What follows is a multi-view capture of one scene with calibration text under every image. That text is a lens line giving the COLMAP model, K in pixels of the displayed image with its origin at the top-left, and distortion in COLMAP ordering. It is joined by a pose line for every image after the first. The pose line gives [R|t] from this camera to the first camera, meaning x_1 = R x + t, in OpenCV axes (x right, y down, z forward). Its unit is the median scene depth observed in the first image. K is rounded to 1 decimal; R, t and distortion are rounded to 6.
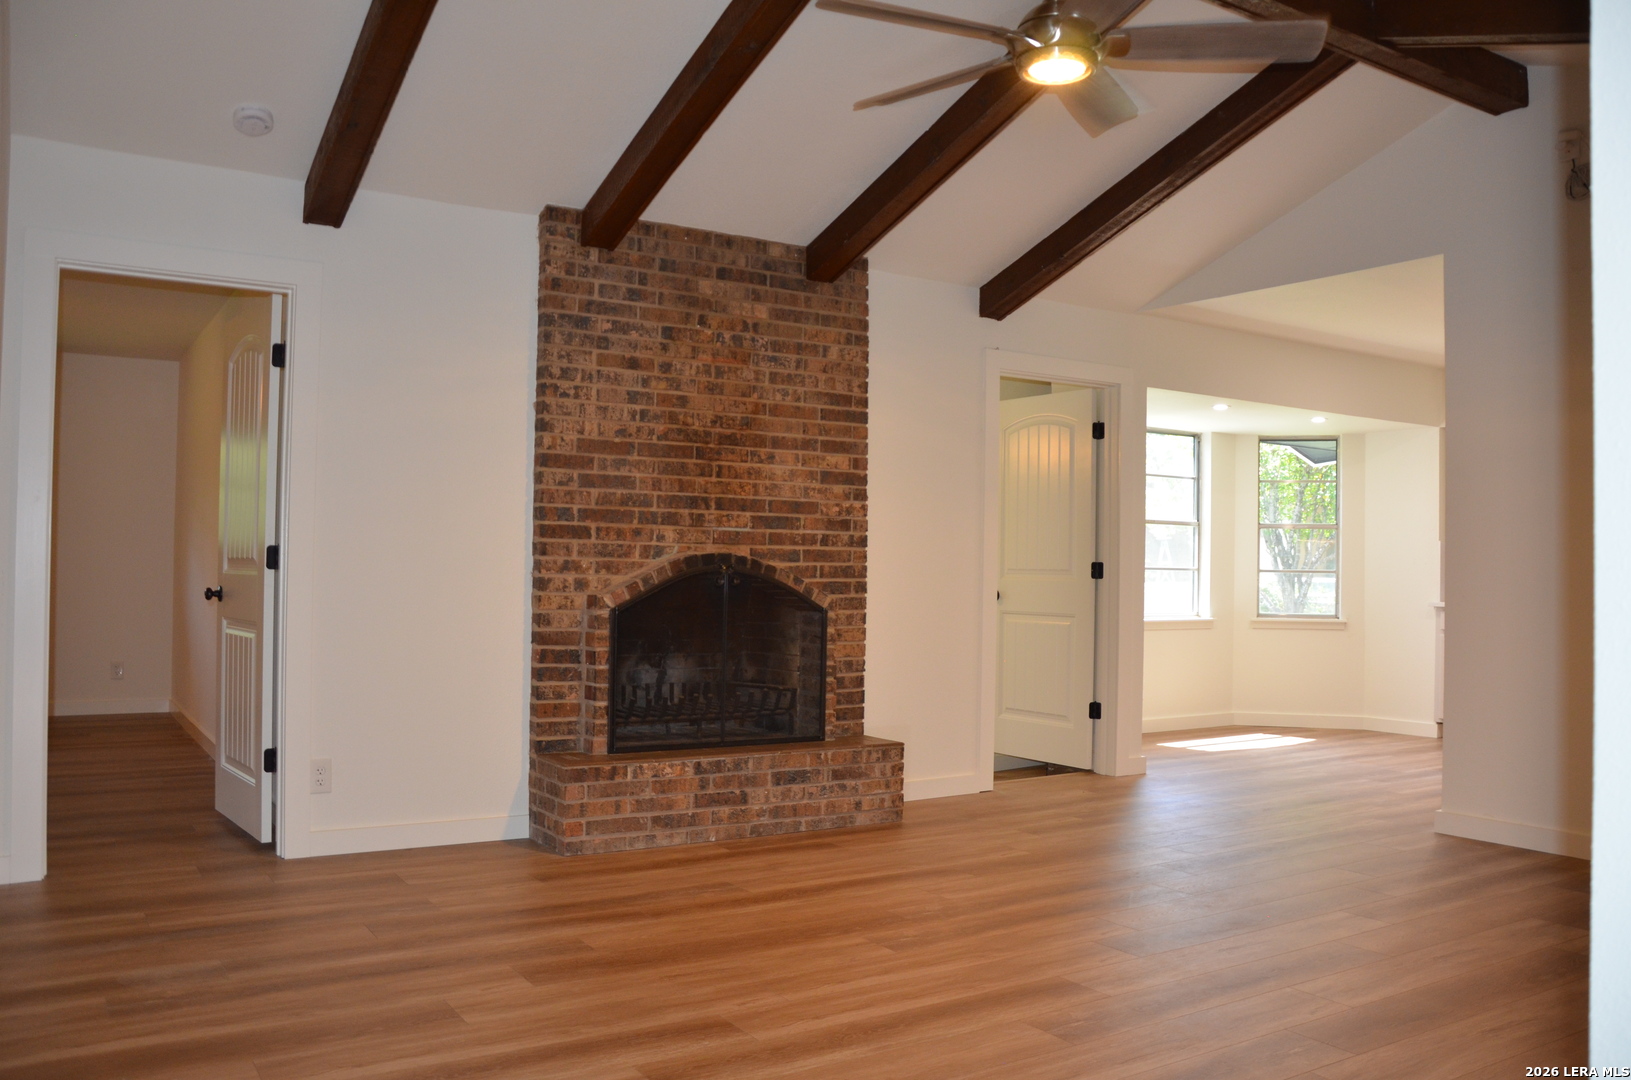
lens RADIAL K [[1303.0, 0, 811.1], [0, 1303.0, 546.9], [0, 0, 1]] dist [-0.163230, 0.151966]
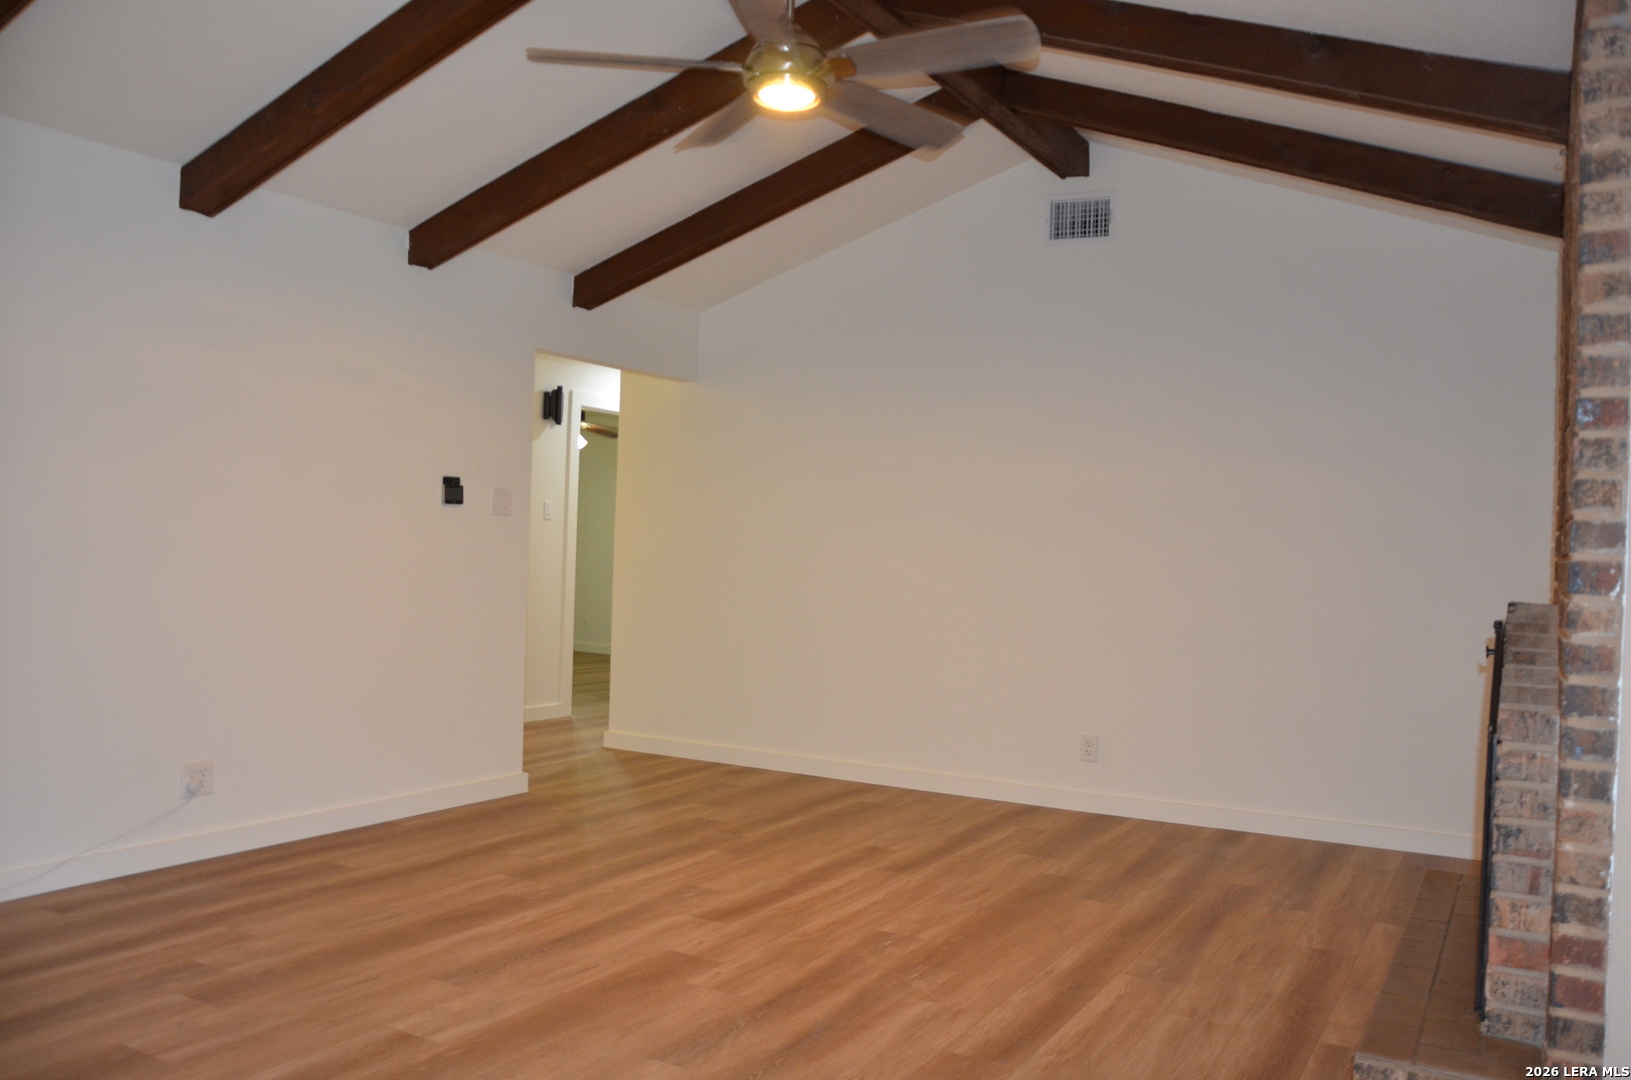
lens RADIAL K [[1303.0, 0, 811.1], [0, 1303.0, 546.9], [0, 0, 1]] dist [-0.163230, 0.151966]
pose [[-0.884940, -0.042020, -0.463806, 0.593730], [-0.039195, 0.999108, -0.015733, 0.000682], [0.464054, 0.004257, -0.885797, 1.789679]]
